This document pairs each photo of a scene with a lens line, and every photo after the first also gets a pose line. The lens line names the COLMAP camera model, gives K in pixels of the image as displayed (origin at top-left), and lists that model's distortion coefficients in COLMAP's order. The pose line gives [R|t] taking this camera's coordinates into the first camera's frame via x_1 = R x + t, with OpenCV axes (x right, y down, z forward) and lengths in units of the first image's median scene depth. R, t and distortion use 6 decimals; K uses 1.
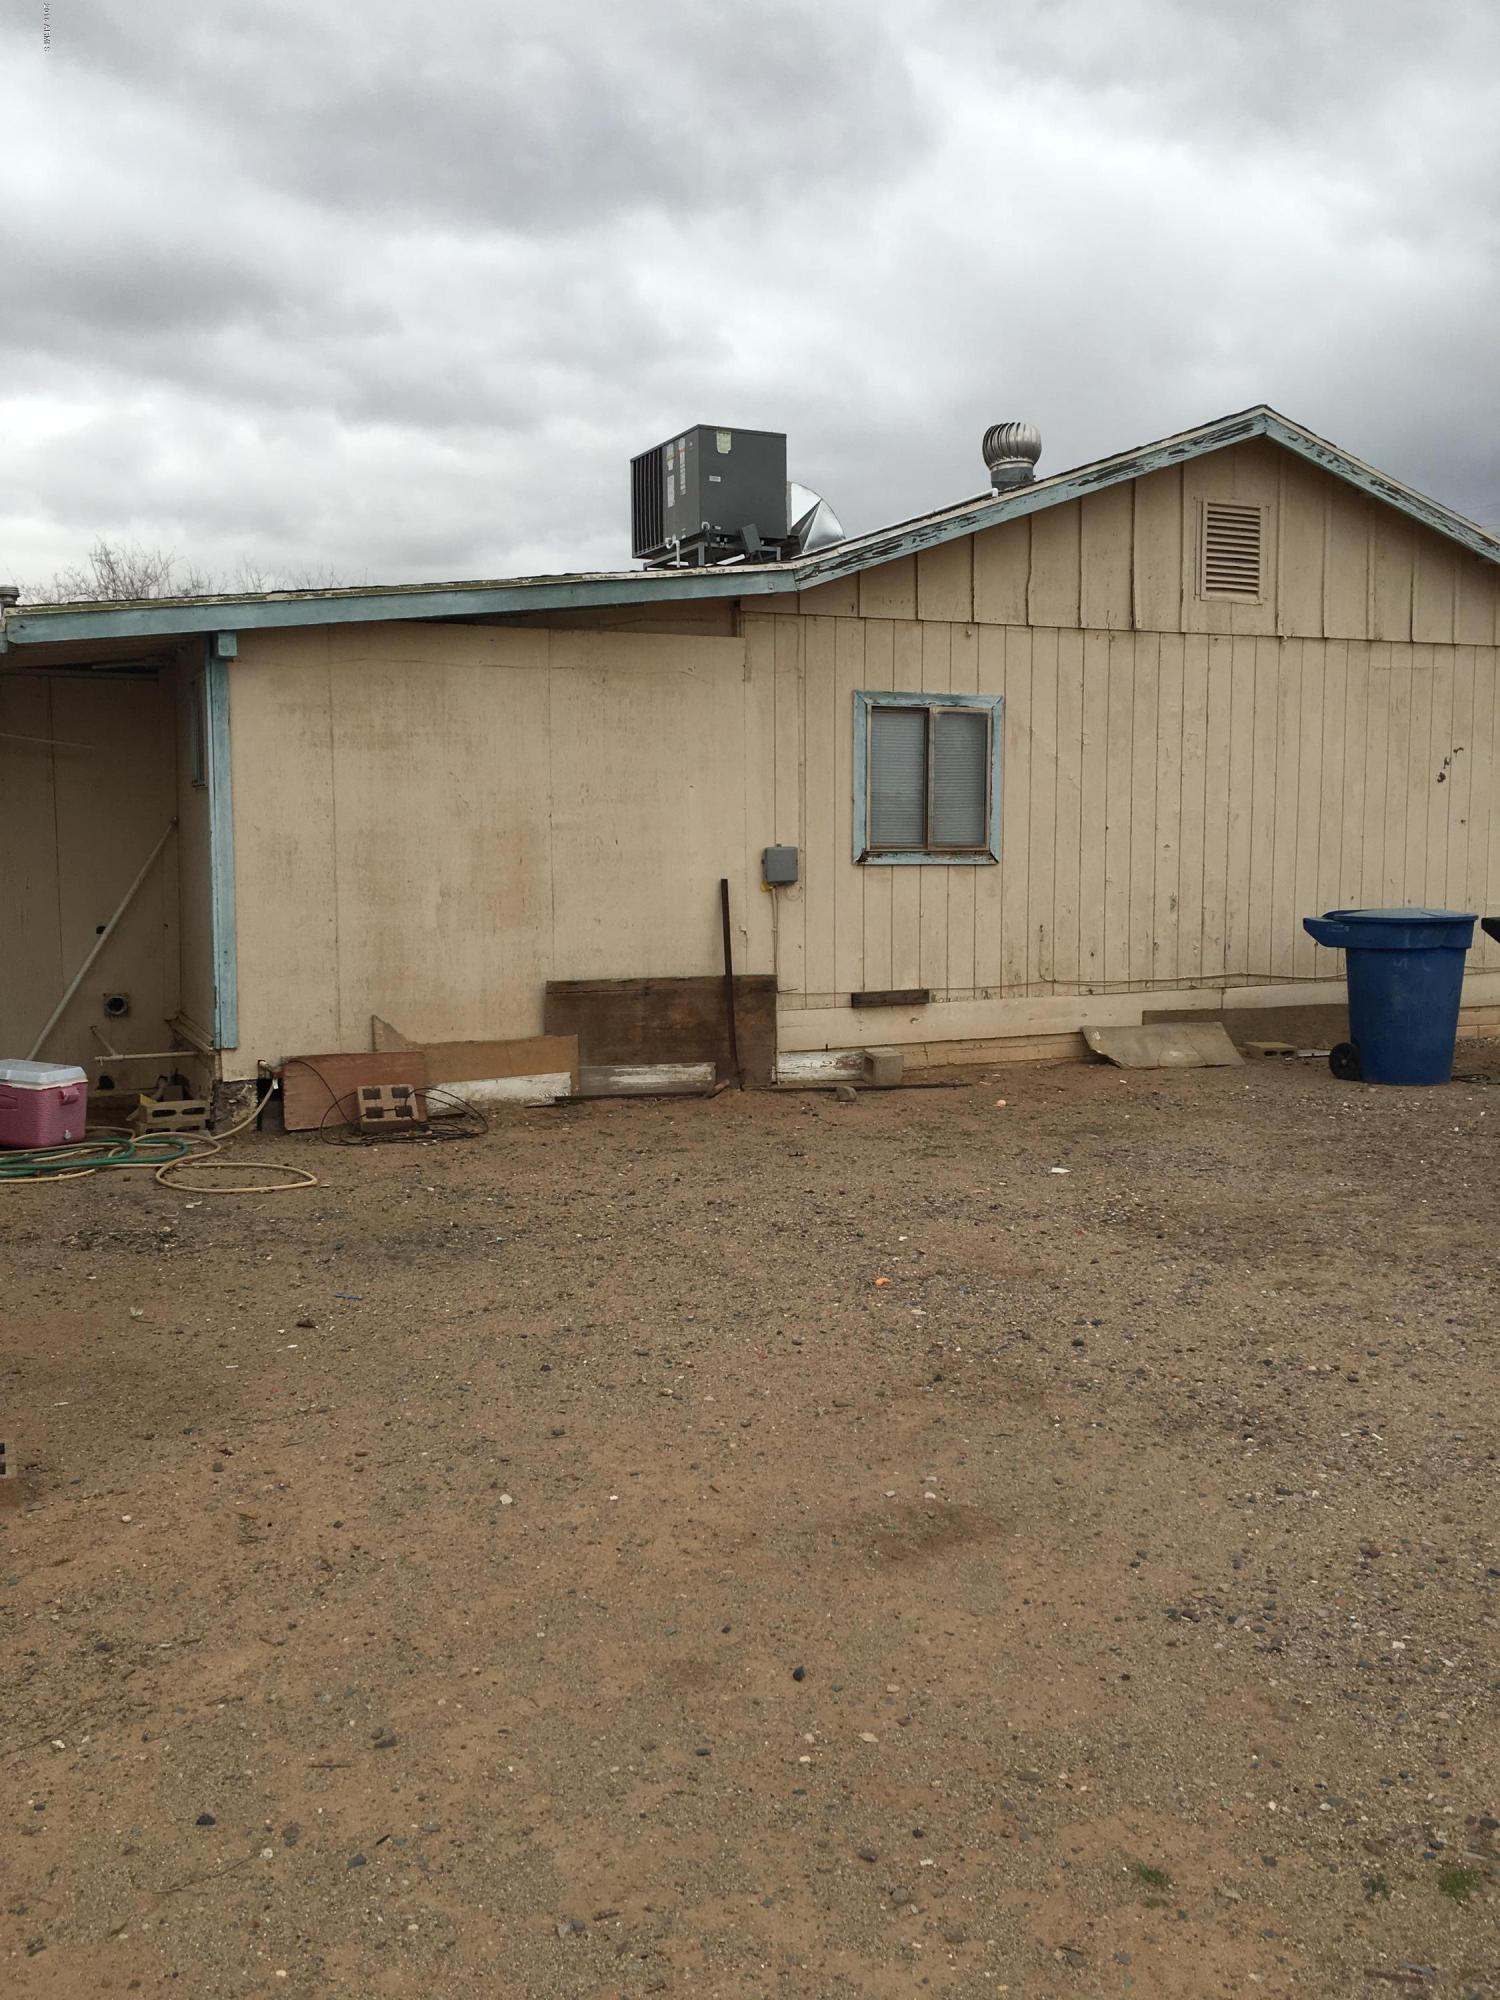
lens RADIAL K [[1683.2, 0, 747.7], [0, 1683.2, 999.3], [0, 0, 1]] dist [0.017795, 0.003129]
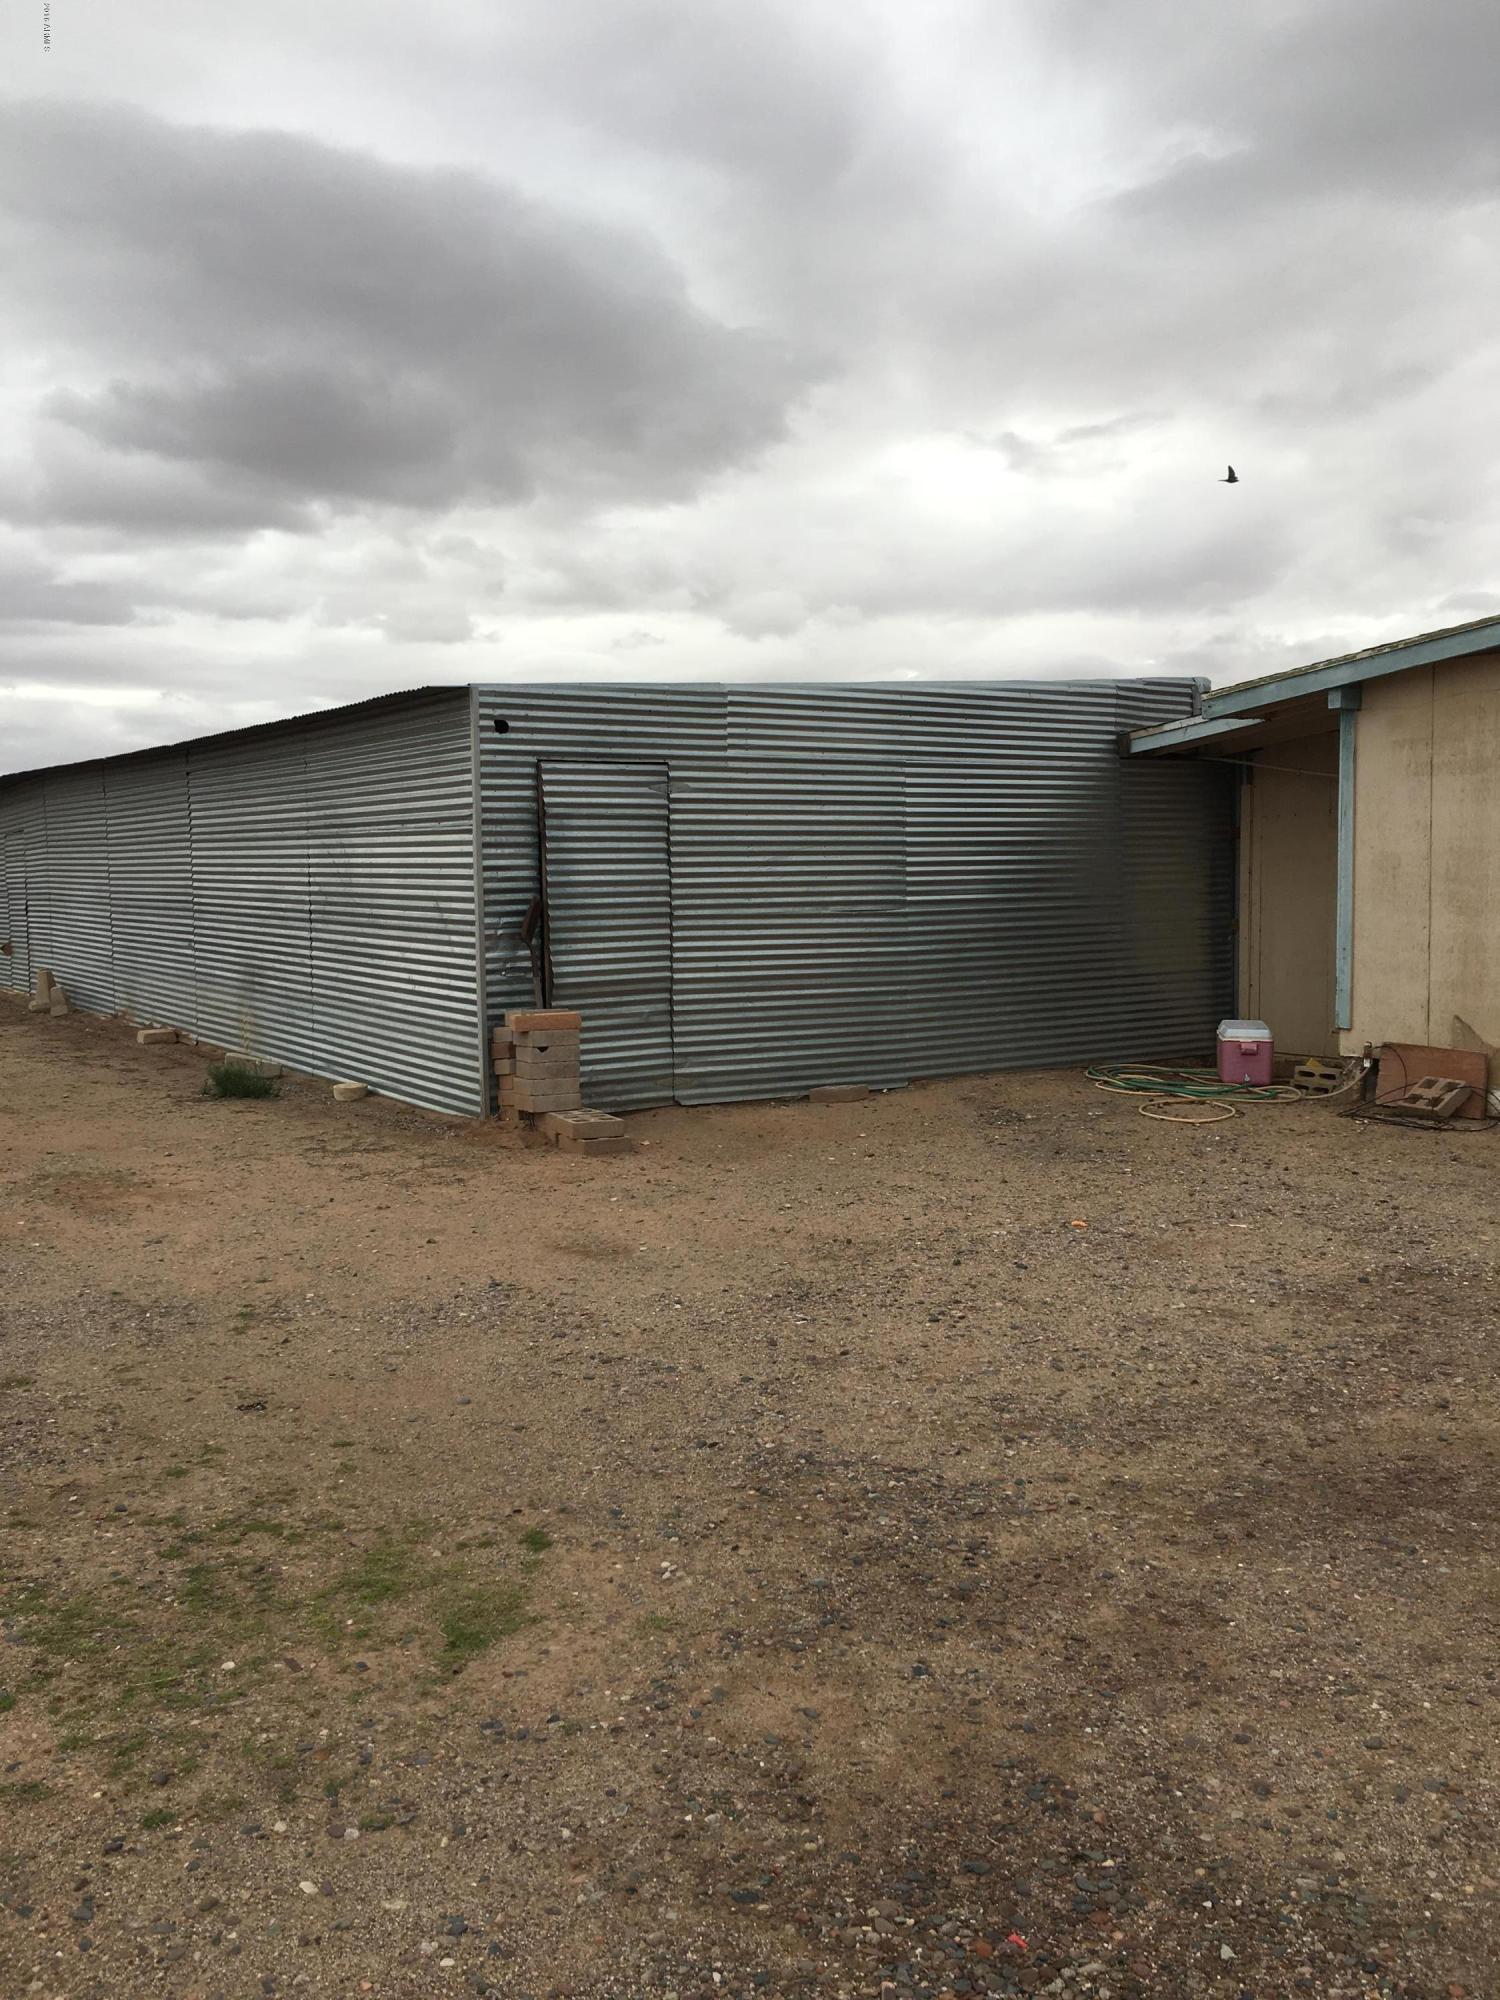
lens RADIAL K [[1683.2, 0, 747.0], [0, 1683.2, 998.1], [0, 0, 1]] dist [0.017795, 0.003129]
pose [[0.148069, 0.076319, -0.986028, 0.814961], [-0.091289, 0.993816, 0.063213, -0.029873], [0.984755, 0.080654, 0.154120, 0.381981]]
